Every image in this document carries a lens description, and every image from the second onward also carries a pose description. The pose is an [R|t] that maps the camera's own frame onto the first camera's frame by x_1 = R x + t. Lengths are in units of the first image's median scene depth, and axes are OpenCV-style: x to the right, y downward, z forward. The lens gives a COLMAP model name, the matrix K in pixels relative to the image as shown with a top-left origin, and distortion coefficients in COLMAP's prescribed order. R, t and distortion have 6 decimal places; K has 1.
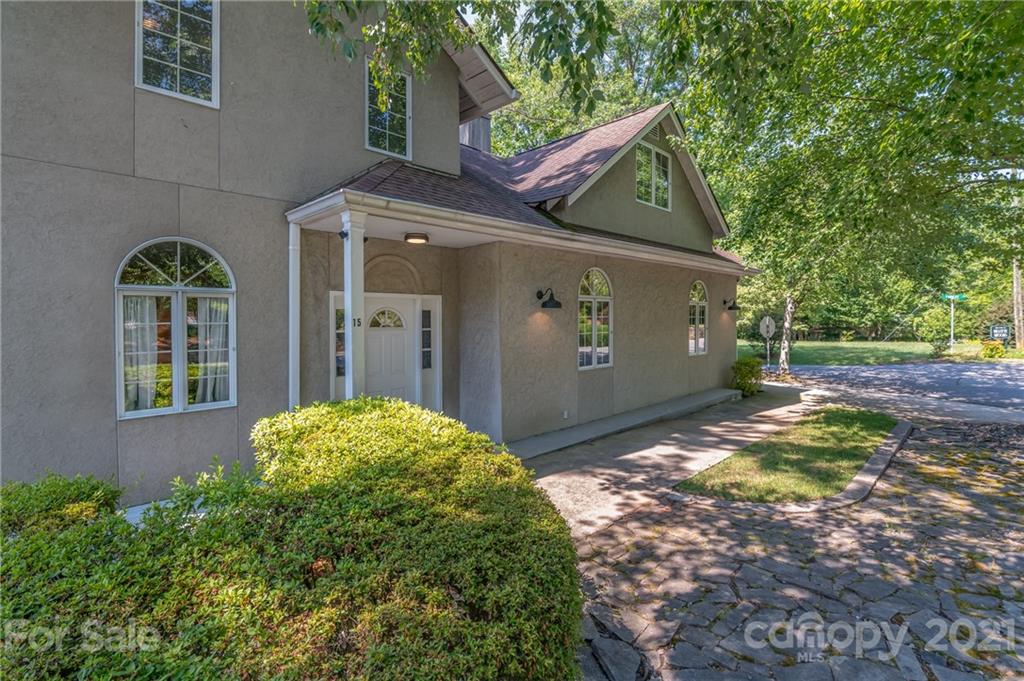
lens RADIAL K [[470.4, 0, 512.0], [0, 470.4, 340.5], [0, 0, 1]] dist [-0.012173, 0.000012]
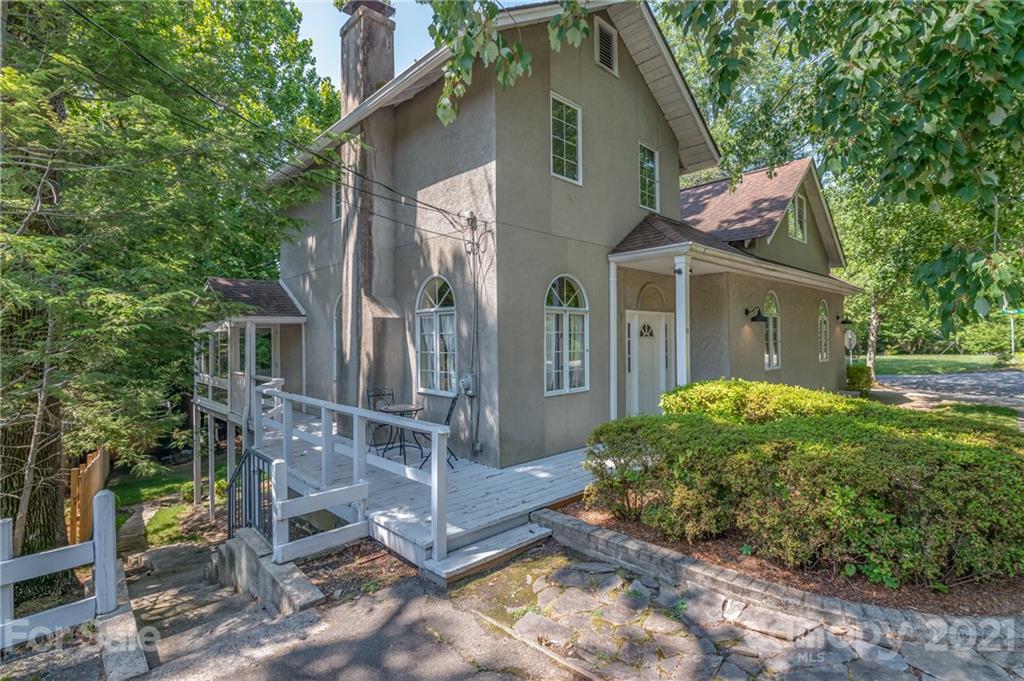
lens RADIAL K [[470.4, 0, 512.0], [0, 470.4, 340.5], [0, 0, 1]] dist [-0.012173, 0.000012]
pose [[0.999795, -0.005183, -0.019582, -0.733987], [0.004413, 0.999222, -0.039187, 0.039349], [0.019770, 0.039092, 0.999040, -0.406293]]
